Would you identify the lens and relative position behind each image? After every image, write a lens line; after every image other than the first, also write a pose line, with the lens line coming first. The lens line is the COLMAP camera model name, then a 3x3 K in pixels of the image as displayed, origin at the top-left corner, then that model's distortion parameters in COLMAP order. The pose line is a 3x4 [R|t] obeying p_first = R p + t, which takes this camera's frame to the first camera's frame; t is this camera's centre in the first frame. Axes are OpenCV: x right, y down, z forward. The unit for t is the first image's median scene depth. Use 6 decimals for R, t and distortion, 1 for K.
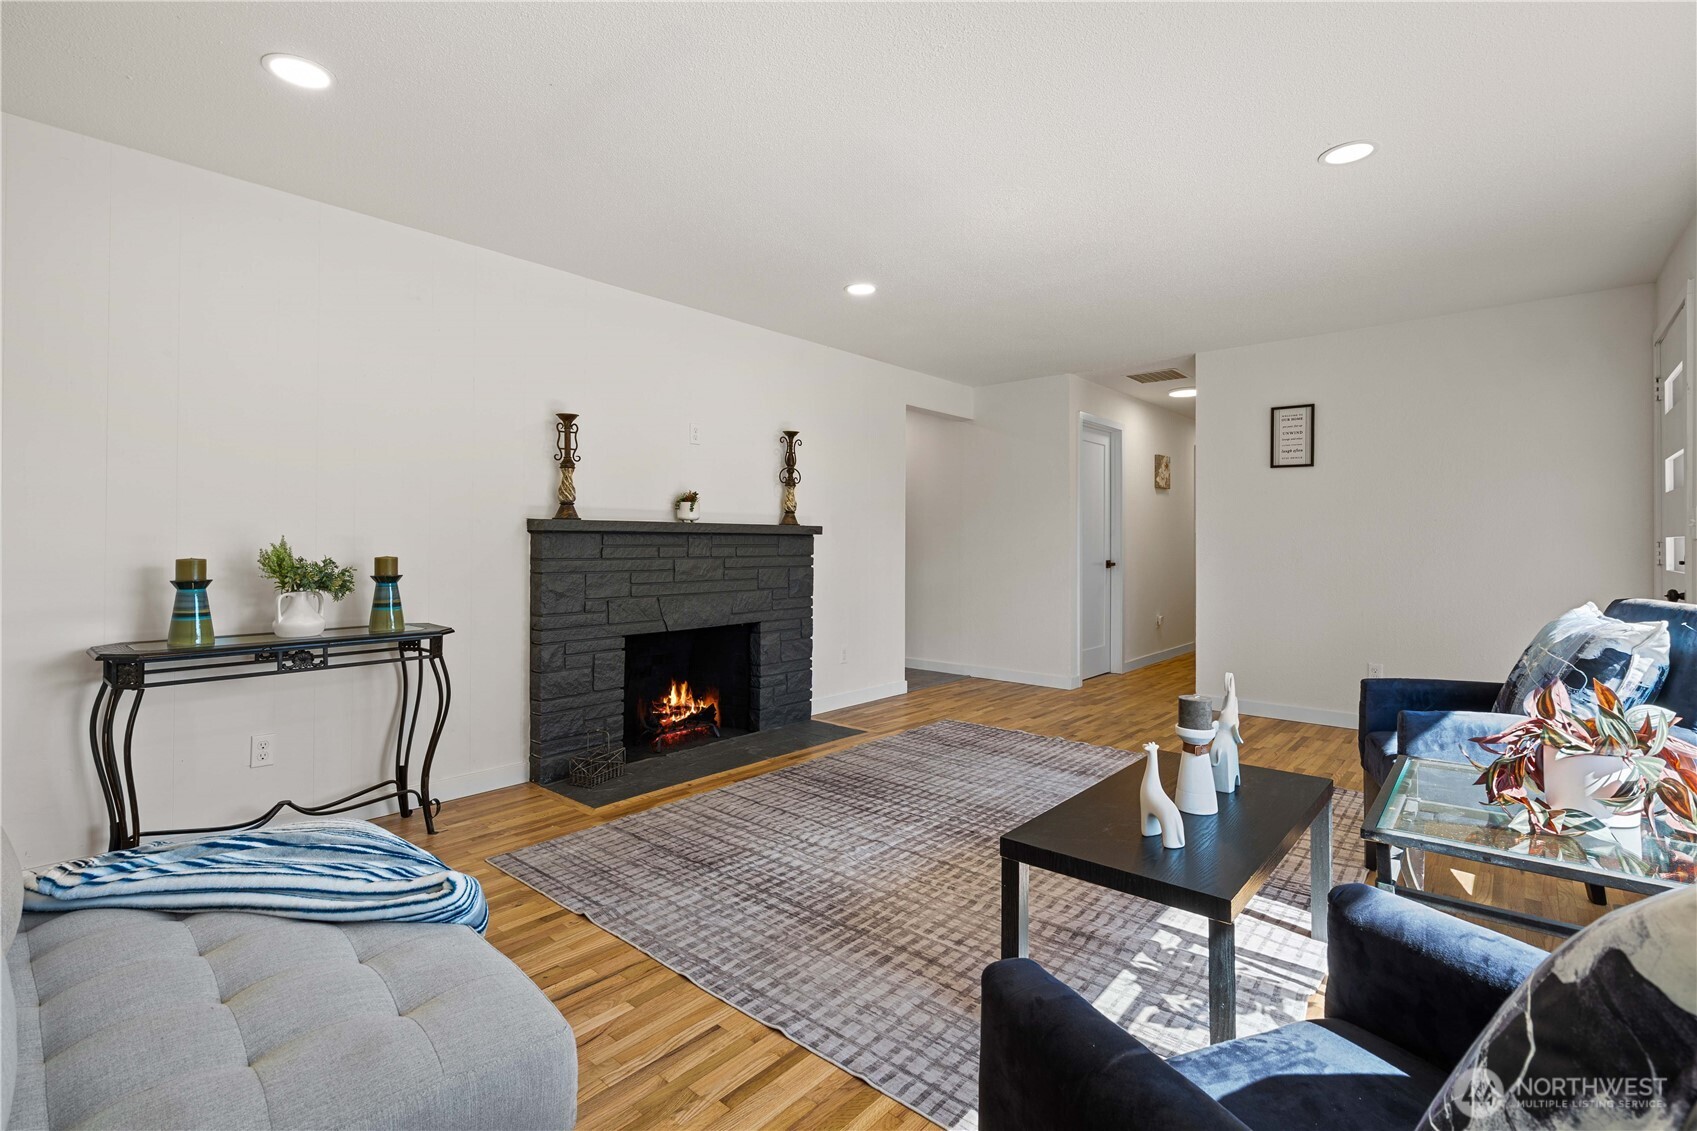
lens RADIAL K [[786.5, 0, 833.9], [0, 786.5, 540.7], [0, 0, 1]] dist [-0.005527, 0.003131]
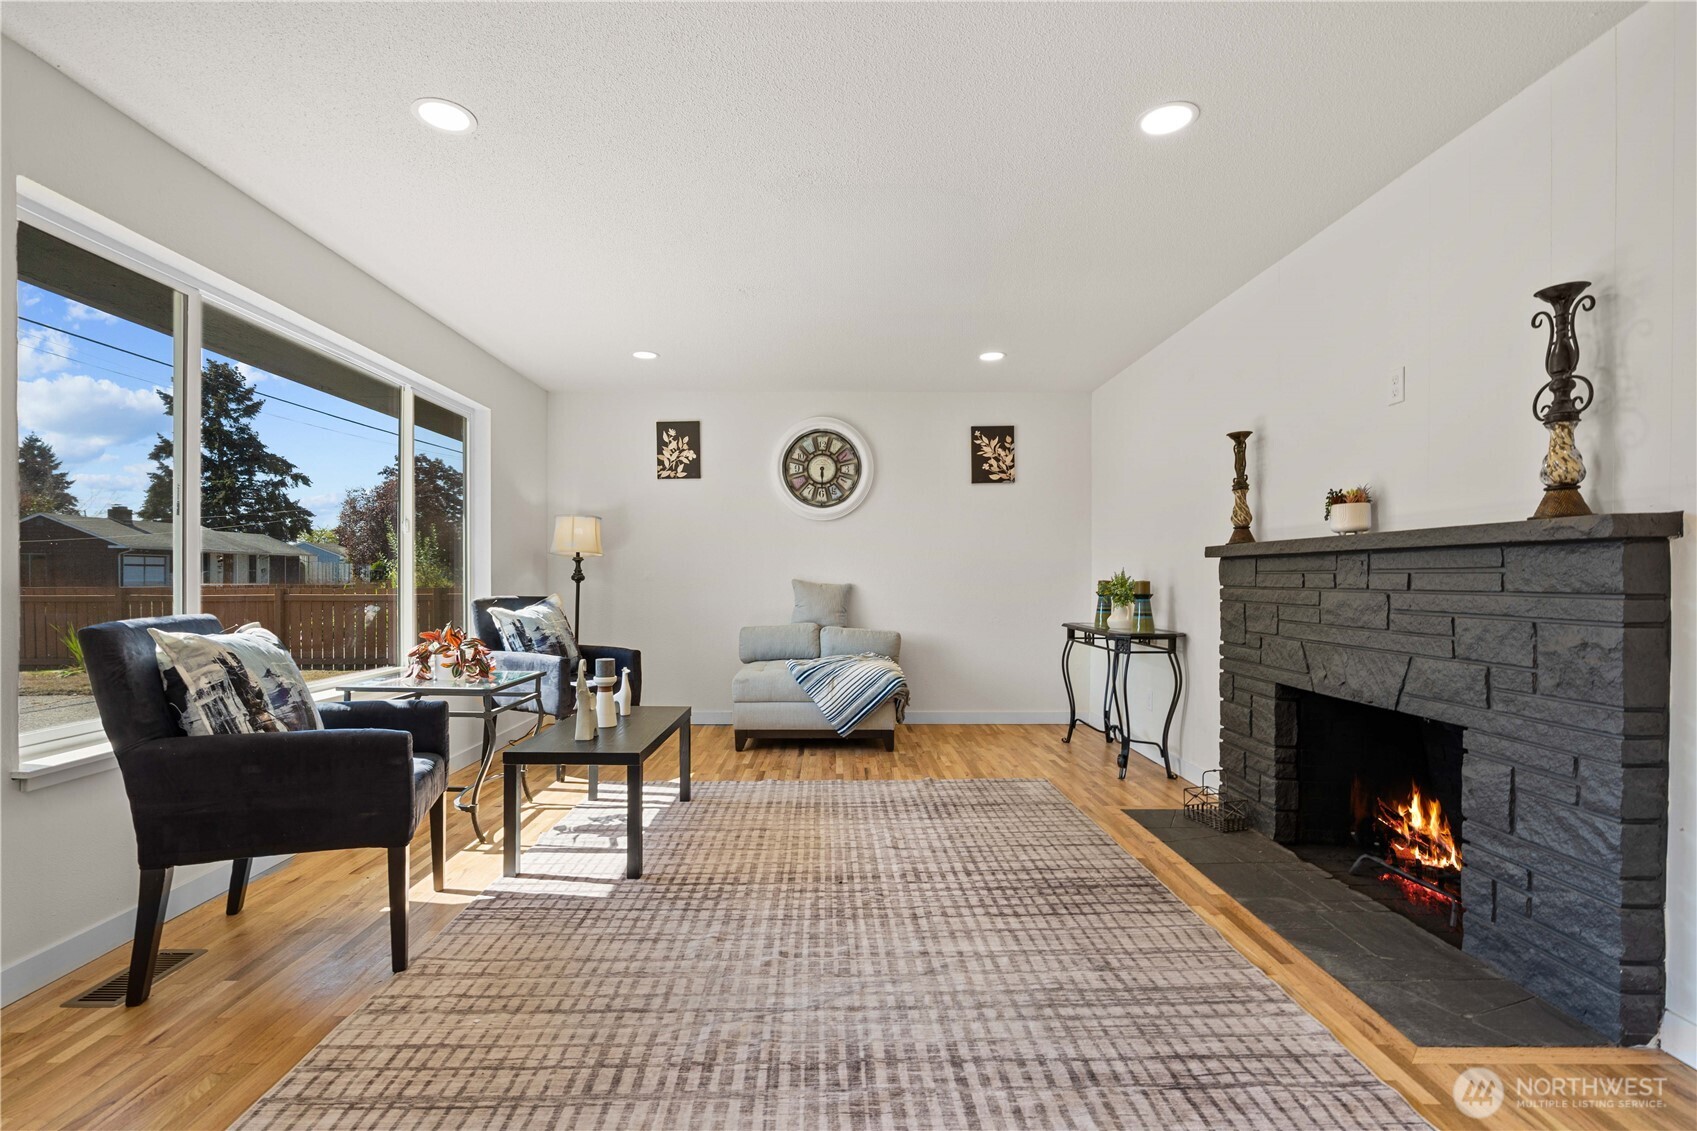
lens RADIAL K [[786.5, 0, 853.9], [0, 786.5, 571.9], [0, 0, 1]] dist [-0.005527, 0.003131]
pose [[-0.732674, -0.014254, -0.680431, 0.699692], [-0.006266, 0.999880, -0.014200, 0.023132], [0.680551, -0.006140, -0.732675, 1.493283]]
